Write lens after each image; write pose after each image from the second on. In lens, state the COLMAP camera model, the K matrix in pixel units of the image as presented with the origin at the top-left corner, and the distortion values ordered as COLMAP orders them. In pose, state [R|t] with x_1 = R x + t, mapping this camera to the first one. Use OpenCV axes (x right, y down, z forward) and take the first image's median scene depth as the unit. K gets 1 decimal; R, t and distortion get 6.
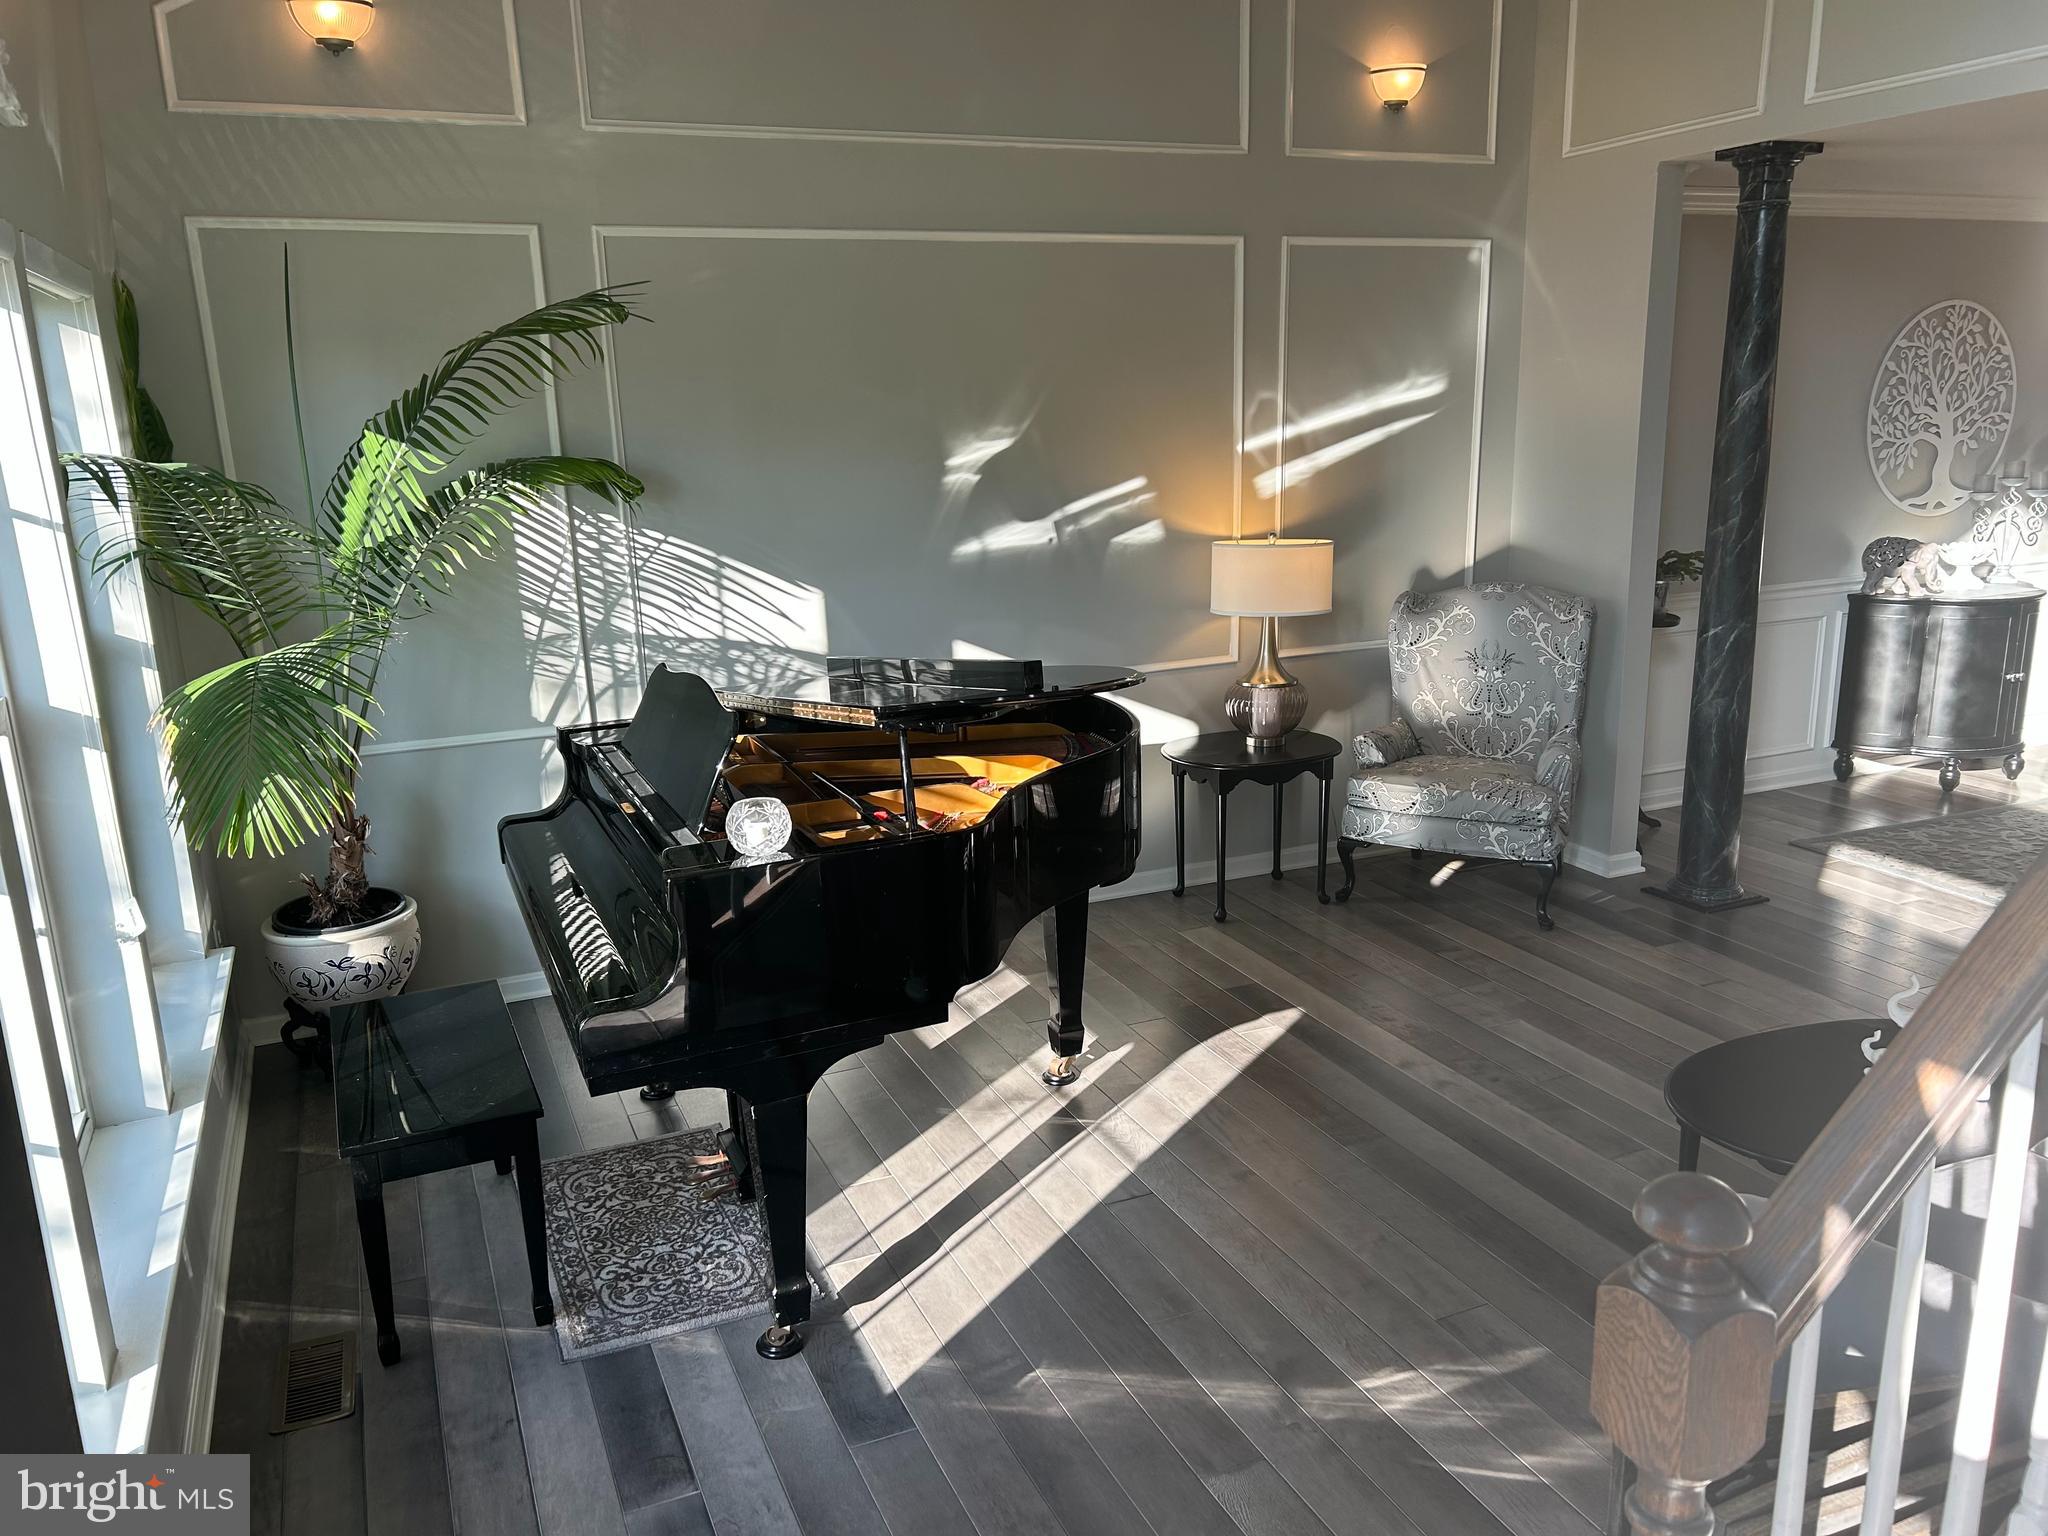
lens RADIAL K [[1538.8, 0, 1024.6], [0, 1538.8, 773.3], [0, 0, 1]] dist [0.051750, -0.058290]
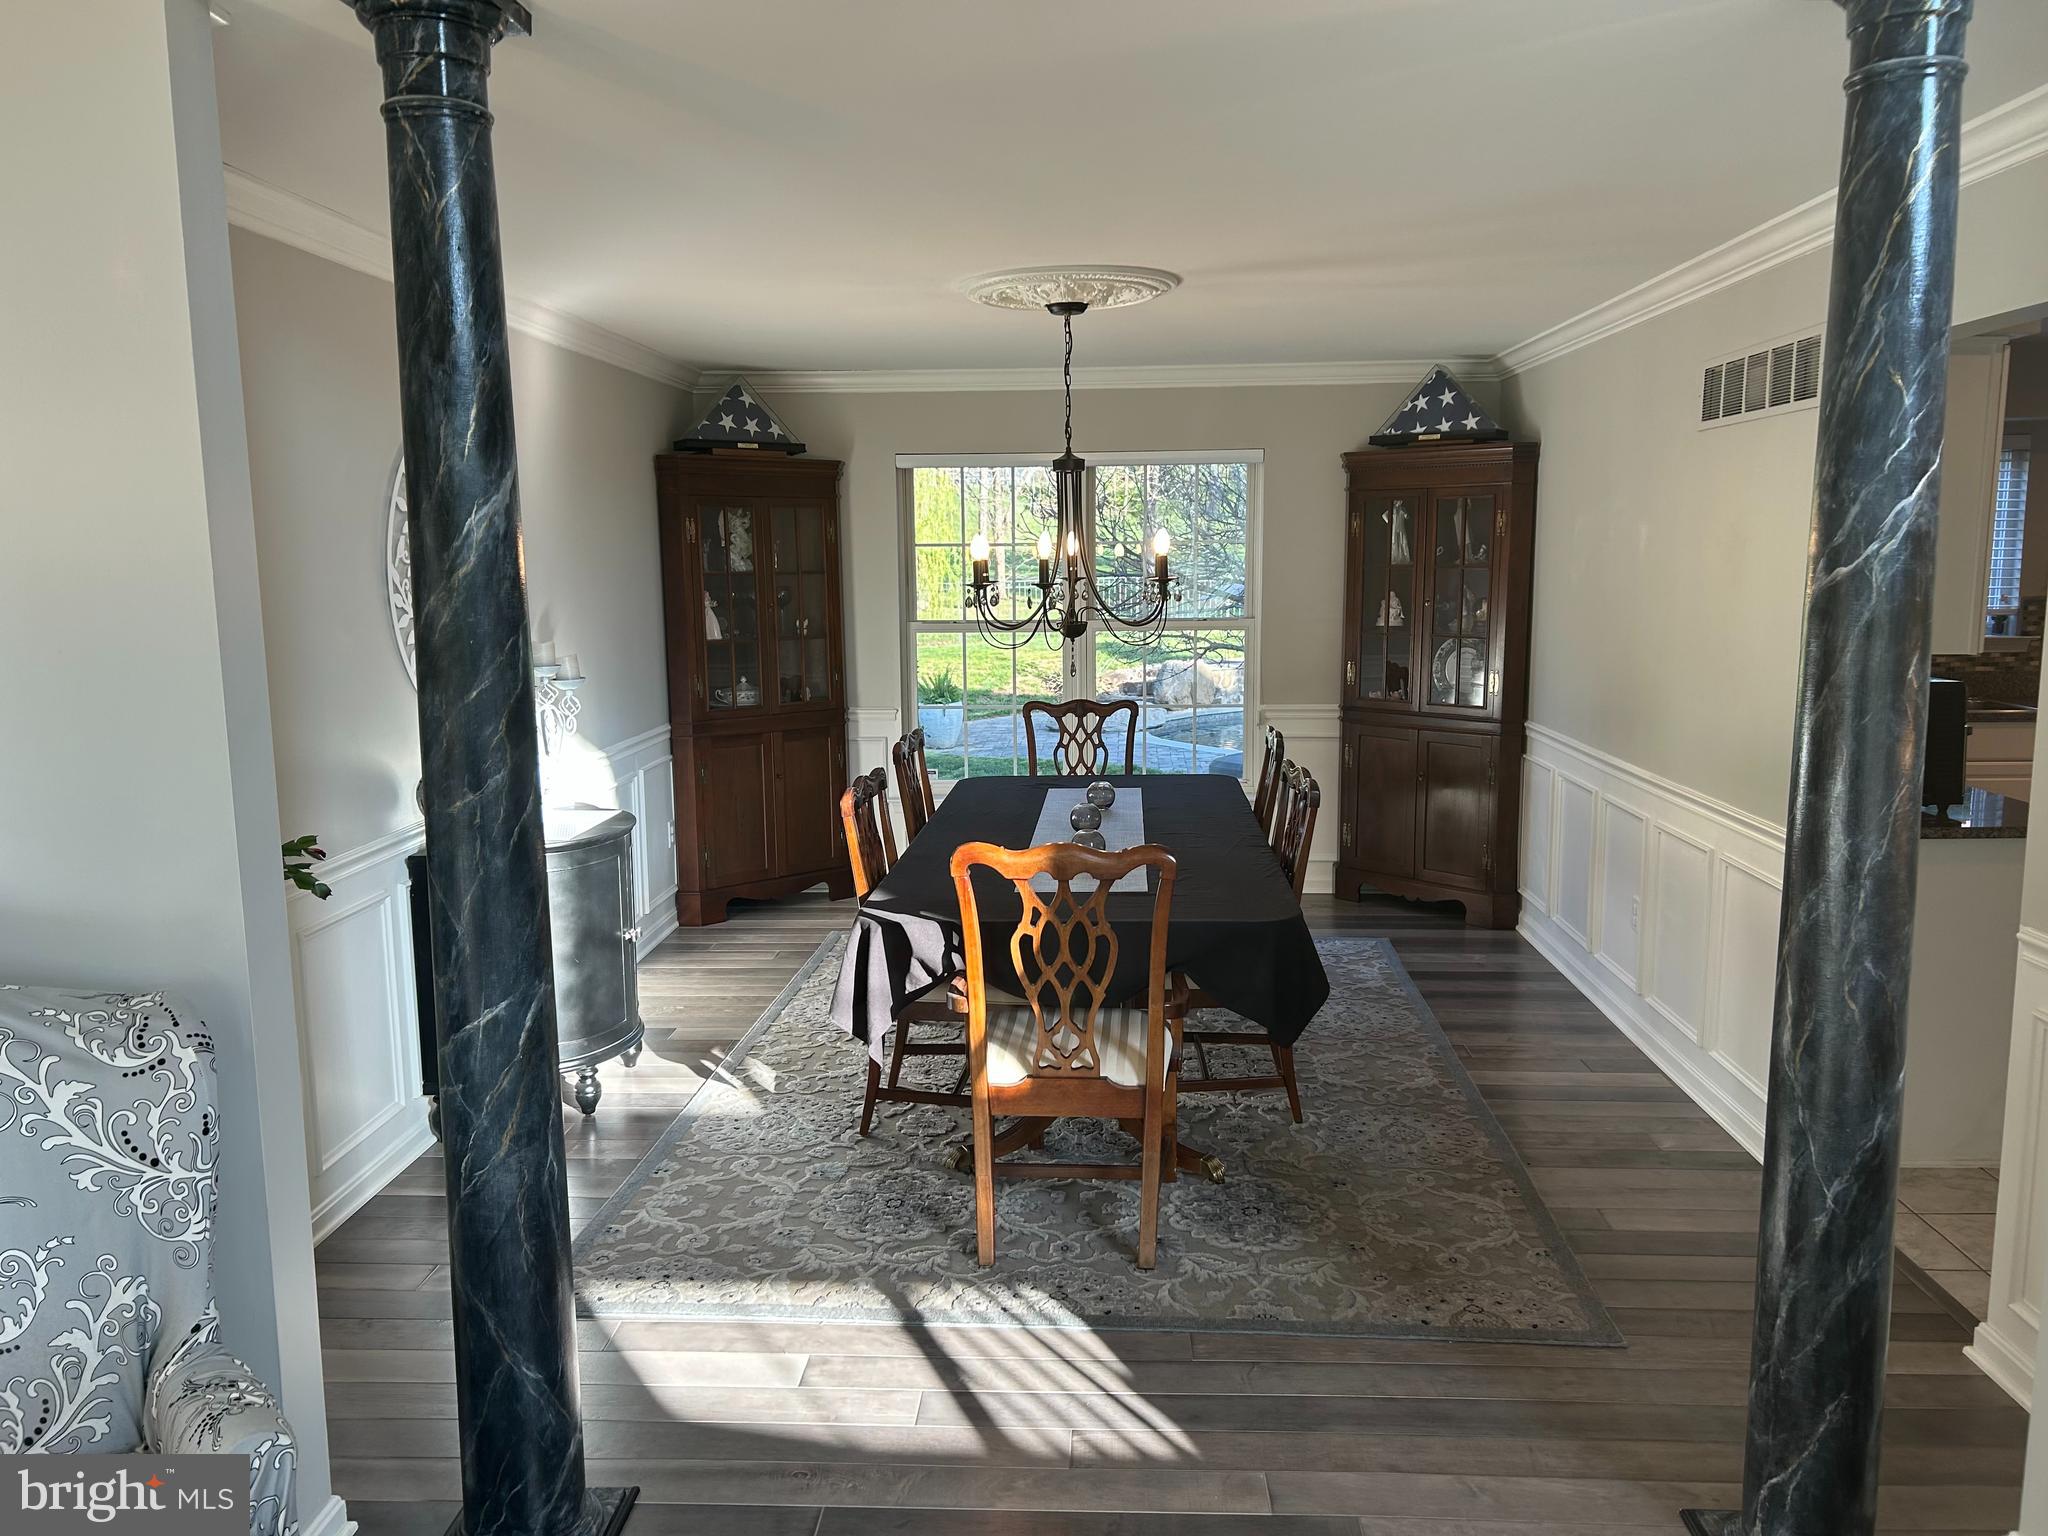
lens RADIAL K [[1538.8, 0, 1029.0], [0, 1538.8, 774.2], [0, 0, 1]] dist [0.051750, -0.058290]
pose [[0.446564, -0.109074, 0.888078, 0.105895], [0.214151, 0.976723, 0.012277, -0.125148], [-0.868746, 0.184700, 0.459528, 0.595394]]
